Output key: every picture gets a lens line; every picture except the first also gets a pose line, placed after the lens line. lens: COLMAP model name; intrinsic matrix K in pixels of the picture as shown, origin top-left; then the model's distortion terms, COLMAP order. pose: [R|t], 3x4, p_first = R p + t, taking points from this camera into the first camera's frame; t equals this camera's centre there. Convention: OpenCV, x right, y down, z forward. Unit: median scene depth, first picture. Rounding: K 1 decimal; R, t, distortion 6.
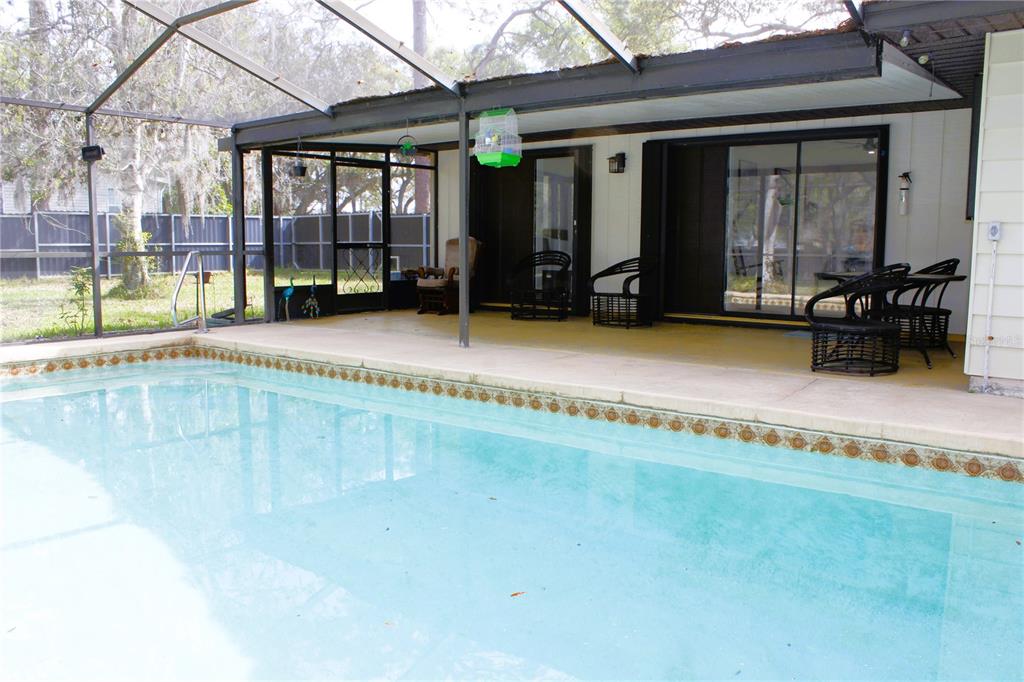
lens RADIAL K [[842.0, 0, 539.9], [0, 842.0, 343.0], [0, 0, 1]] dist [-0.115555, 0.003941]
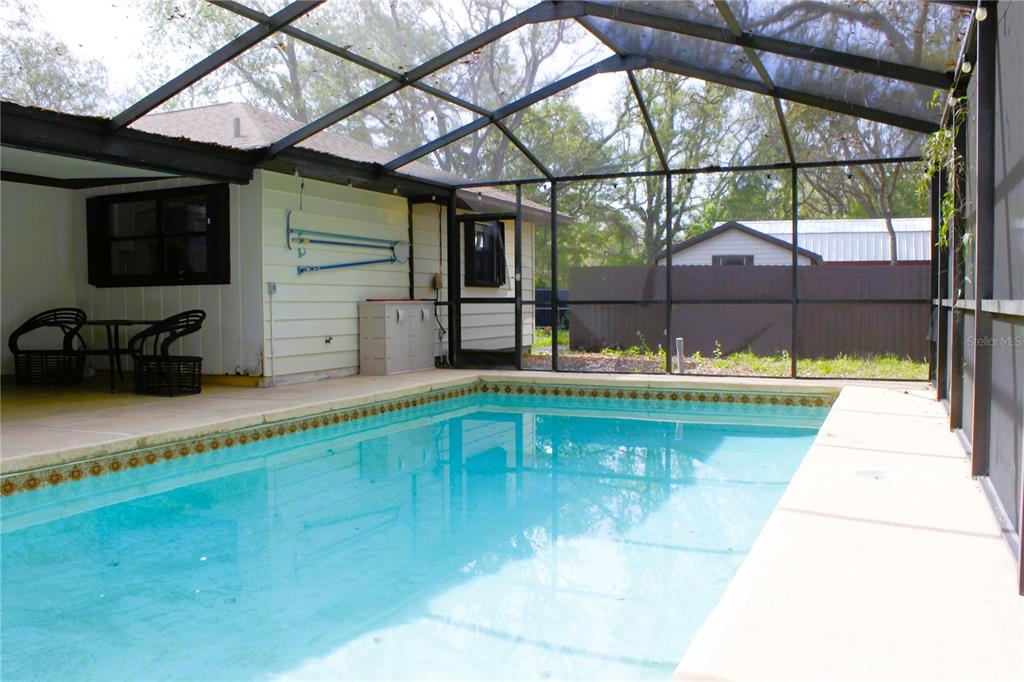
lens RADIAL K [[860.1, 0, 511.1], [0, 860.1, 360.4], [0, 0, 1]] dist [-0.167195, 0.139876]
pose [[-0.221357, -0.070790, 0.972620, -0.793949], [0.115170, 0.988484, 0.098156, -0.068243], [-0.968368, 0.133744, -0.210655, 0.584565]]
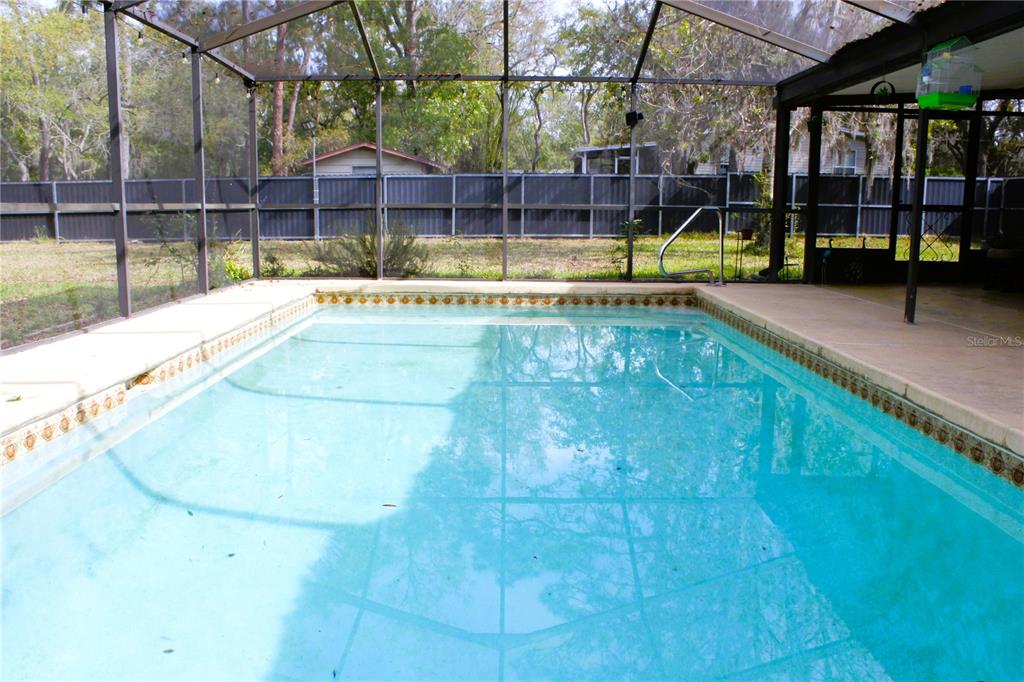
lens RADIAL K [[867.1, 0, 510.7], [0, 867.1, 352.5], [0, 0, 1]] dist [-0.161903, 0.157187]
pose [[0.615510, 0.133319, -0.776771, 0.318872], [-0.094378, 0.990965, 0.095297, -0.008882], [0.782458, 0.014654, 0.622531, 0.130031]]
